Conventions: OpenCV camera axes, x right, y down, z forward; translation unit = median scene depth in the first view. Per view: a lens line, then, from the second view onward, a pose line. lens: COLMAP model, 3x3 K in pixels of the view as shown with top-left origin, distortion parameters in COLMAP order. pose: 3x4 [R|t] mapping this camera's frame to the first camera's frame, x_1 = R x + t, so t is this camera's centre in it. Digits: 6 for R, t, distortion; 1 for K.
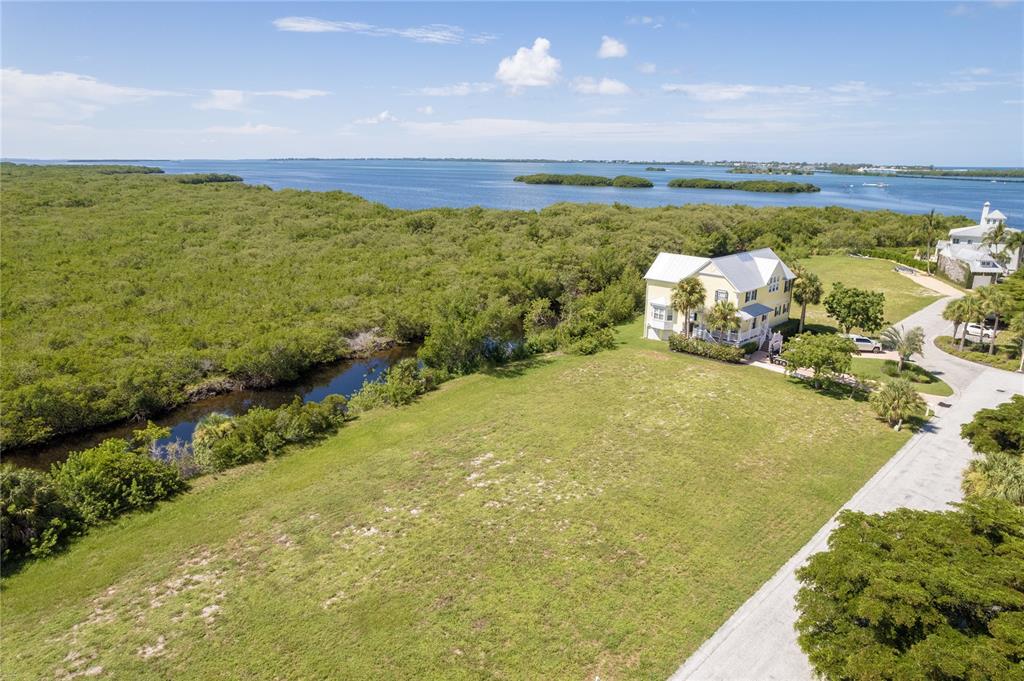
lens RADIAL K [[655.4, 0, 514.0], [0, 655.4, 335.7], [0, 0, 1]] dist [-0.080591, 0.075247]
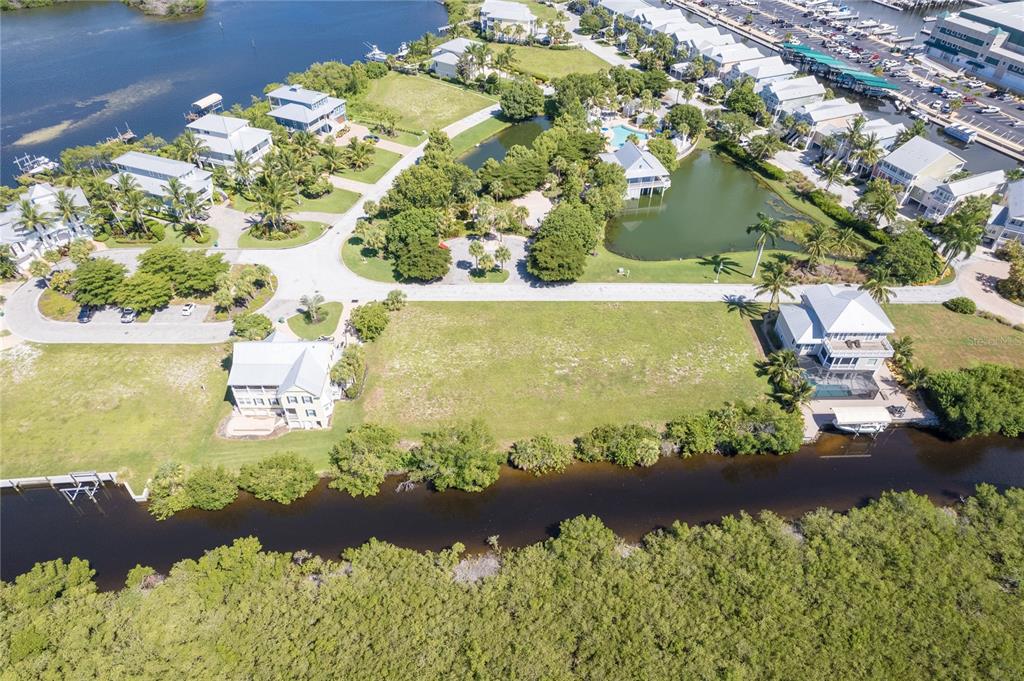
lens RADIAL K [[655.4, 0, 513.2], [0, 655.4, 337.4], [0, 0, 1]] dist [-0.080591, 0.075247]
pose [[-0.713208, -0.475066, 0.515409, -0.735806], [0.170784, 0.595369, 0.785092, -1.205862], [-0.679829, 0.647957, -0.343488, 1.239983]]
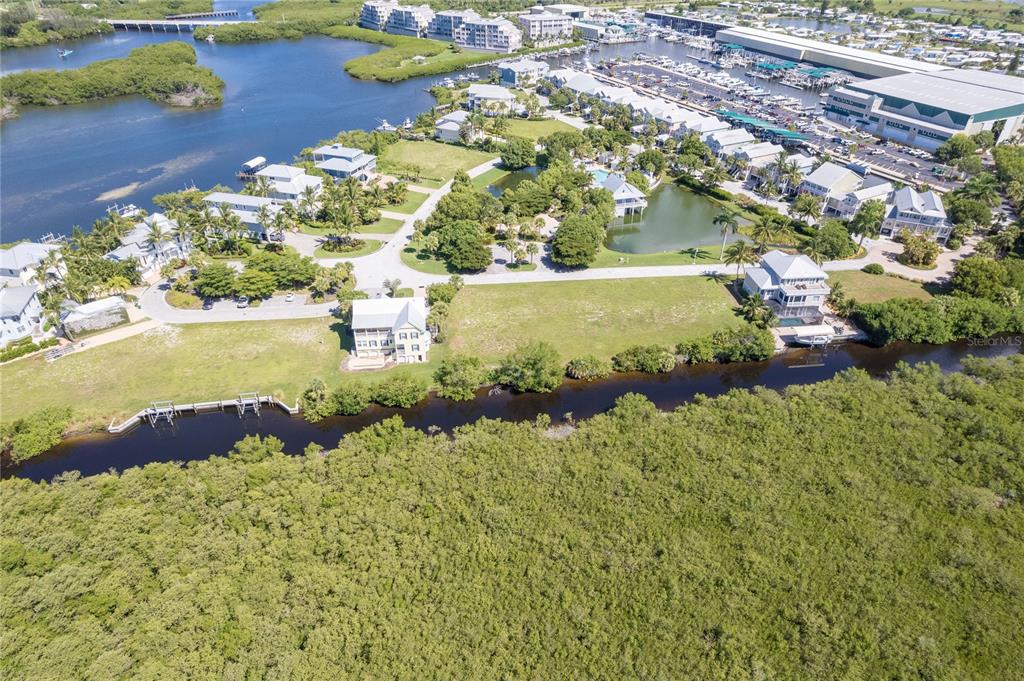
lens RADIAL K [[655.4, 0, 512.9], [0, 655.4, 336.0], [0, 0, 1]] dist [-0.080591, 0.075247]
pose [[-0.777338, -0.356267, 0.518479, -0.955955], [0.151653, 0.693748, 0.704070, -1.381070], [-0.610531, 0.625929, -0.485247, 1.890878]]
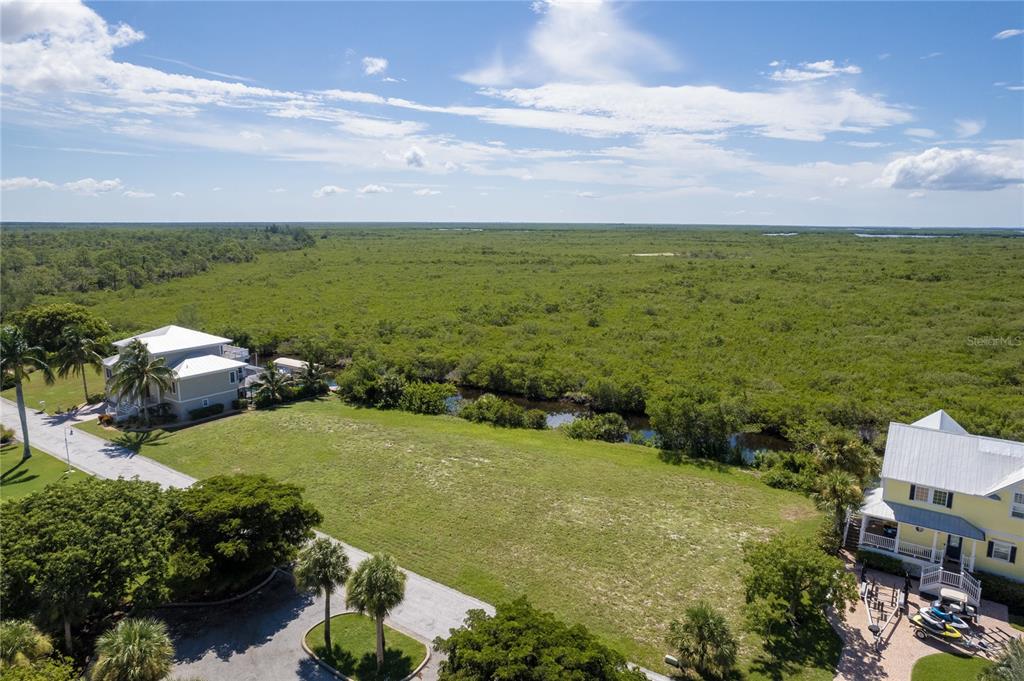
lens RADIAL K [[655.4, 0, 514.4], [0, 655.4, 339.4], [0, 0, 1]] dist [-0.080591, 0.075247]
pose [[0.180230, 0.169969, -0.968828, 0.918019], [-0.264238, 0.957118, 0.118759, -0.184220], [0.947468, 0.234597, 0.217413, 0.449404]]
